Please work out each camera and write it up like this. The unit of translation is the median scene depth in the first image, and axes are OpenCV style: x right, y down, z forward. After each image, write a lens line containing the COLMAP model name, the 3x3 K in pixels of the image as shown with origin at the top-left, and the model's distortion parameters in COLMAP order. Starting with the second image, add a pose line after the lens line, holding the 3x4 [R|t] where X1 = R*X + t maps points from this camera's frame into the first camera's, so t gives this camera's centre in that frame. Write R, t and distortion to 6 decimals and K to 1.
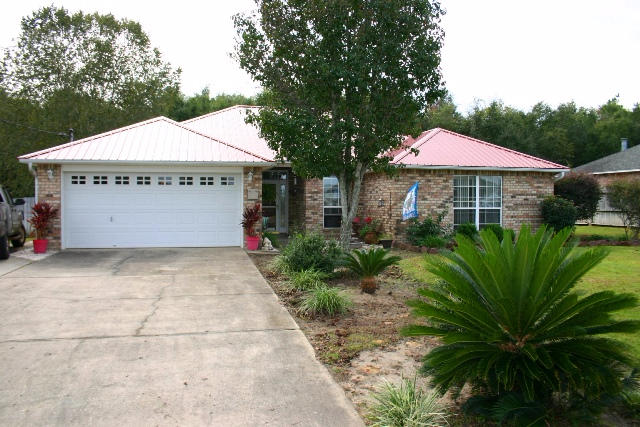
lens RADIAL K [[511.4, 0, 320.0], [0, 511.4, 213.5], [0, 0, 1]] dist [-0.164986, 0.167562]
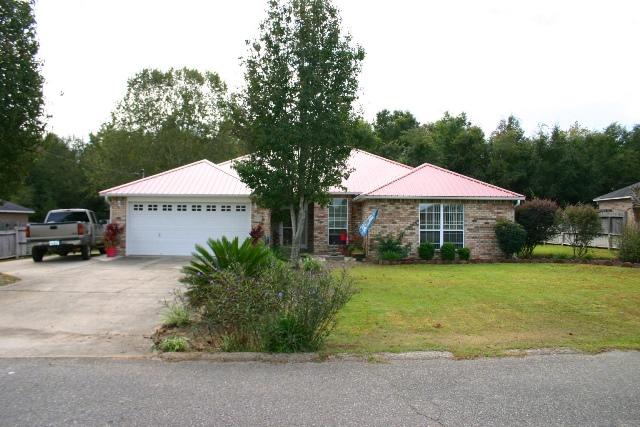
lens RADIAL K [[511.4, 0, 320.0], [0, 511.4, 213.5], [0, 0, 1]] dist [-0.164986, 0.167562]
pose [[0.976775, 0.003315, -0.214242, 0.288119], [-0.012135, 0.999131, -0.039867, 0.001501], [0.213923, 0.041541, 0.975967, -0.261197]]
